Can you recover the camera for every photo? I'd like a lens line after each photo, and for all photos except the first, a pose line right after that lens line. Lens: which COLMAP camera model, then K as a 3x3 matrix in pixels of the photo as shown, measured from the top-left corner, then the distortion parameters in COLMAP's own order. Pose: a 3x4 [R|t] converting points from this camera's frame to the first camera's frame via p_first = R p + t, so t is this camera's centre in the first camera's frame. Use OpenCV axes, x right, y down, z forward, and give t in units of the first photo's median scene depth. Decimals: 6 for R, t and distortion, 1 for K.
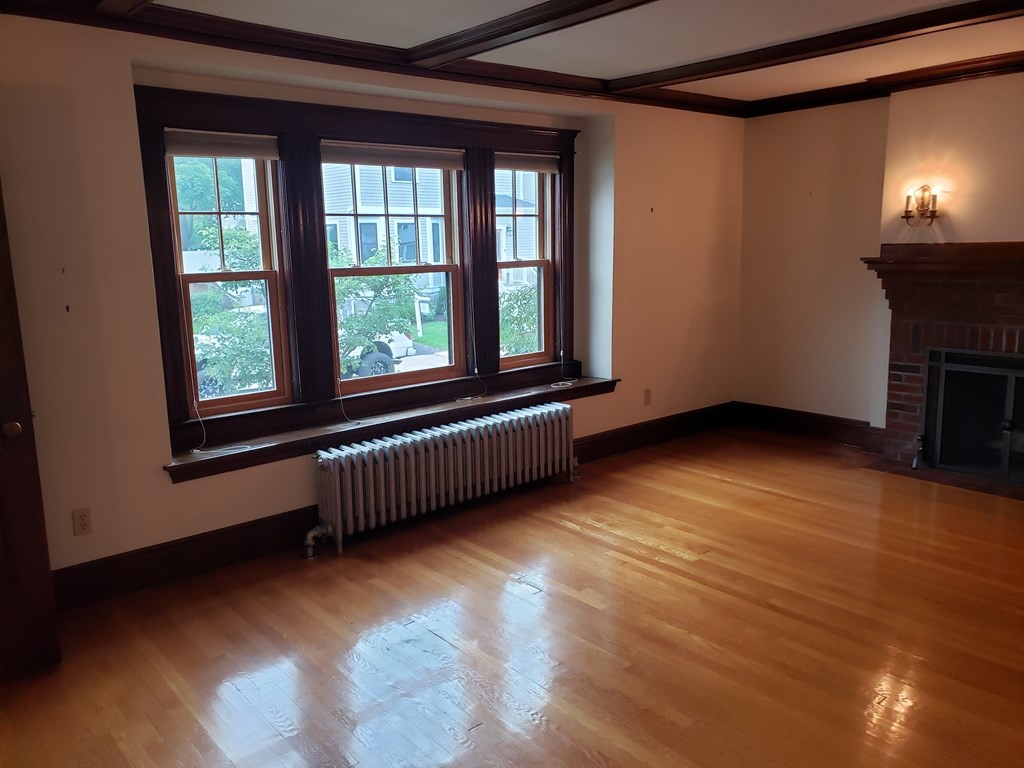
lens RADIAL K [[794.4, 0, 505.0], [0, 794.4, 387.9], [0, 0, 1]] dist [0.021283, -0.001001]
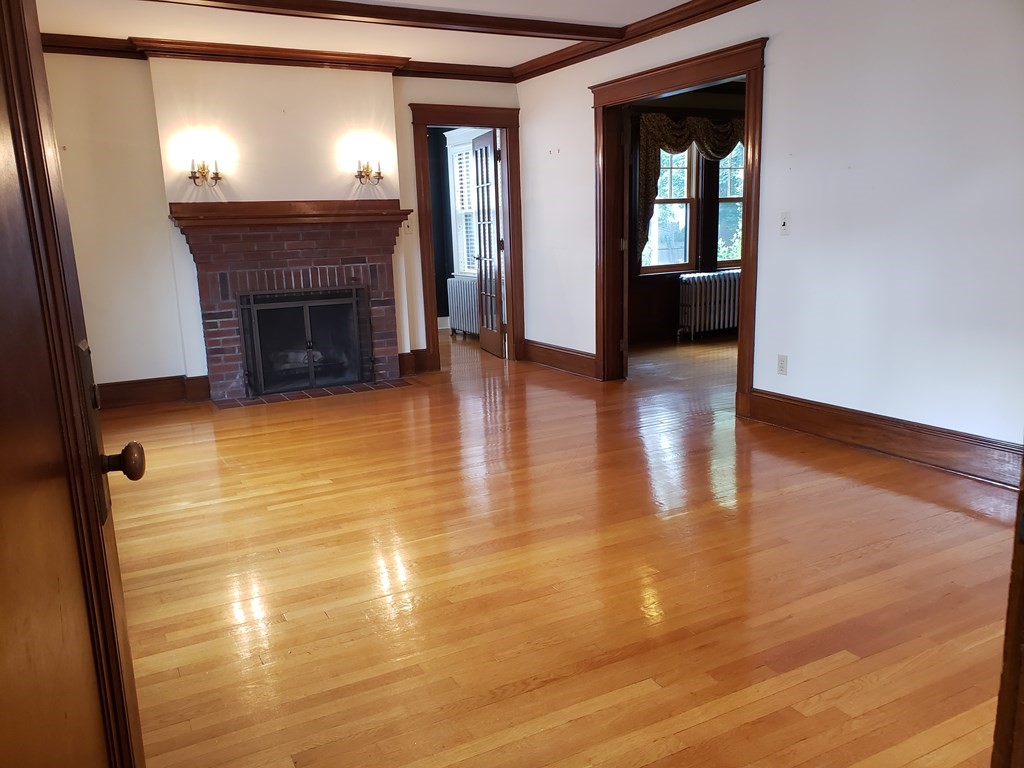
lens RADIAL K [[794.4, 0, 505.0], [0, 794.4, 387.9], [0, 0, 1]] dist [0.021283, -0.001001]
pose [[0.207112, -0.181807, 0.961276, -0.519972], [0.202594, 0.969252, 0.139665, -0.000864], [-0.957110, 0.165822, 0.237576, 0.387503]]
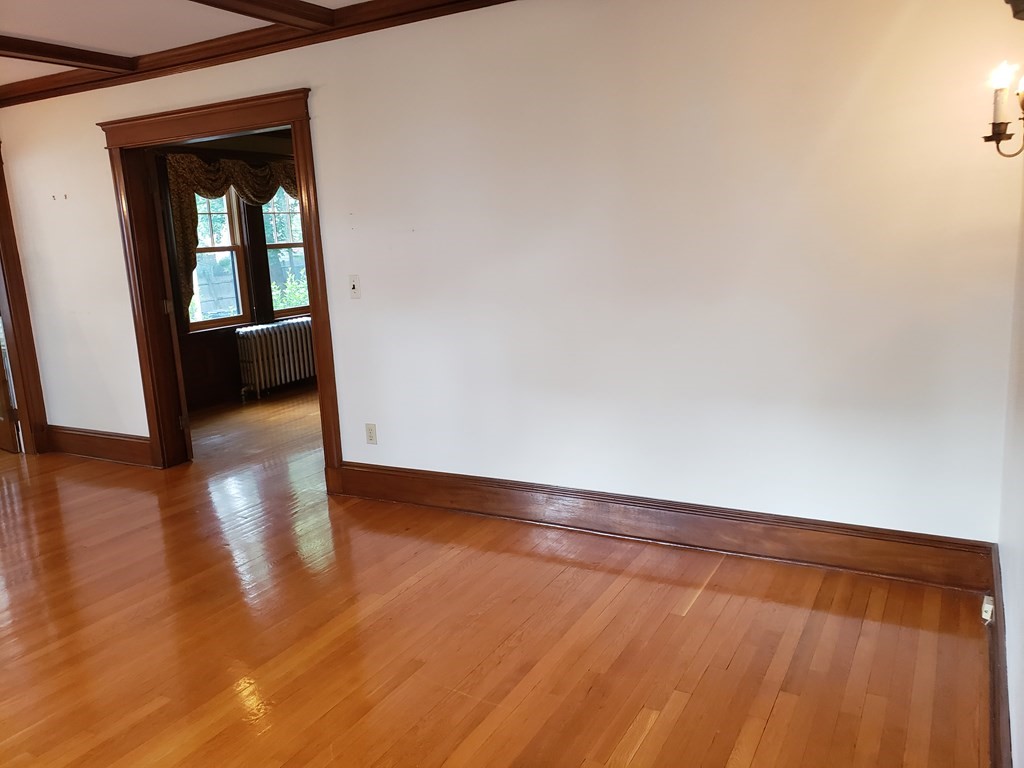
lens RADIAL K [[795.1, 0, 492.4], [0, 795.1, 380.7], [0, 0, 1]] dist [0.032451, 0.001740]
pose [[-0.325795, -0.131121, 0.936304, -0.405395], [0.234570, 0.948161, 0.214403, -0.040801], [-0.915879, 0.289480, -0.278149, 0.396541]]
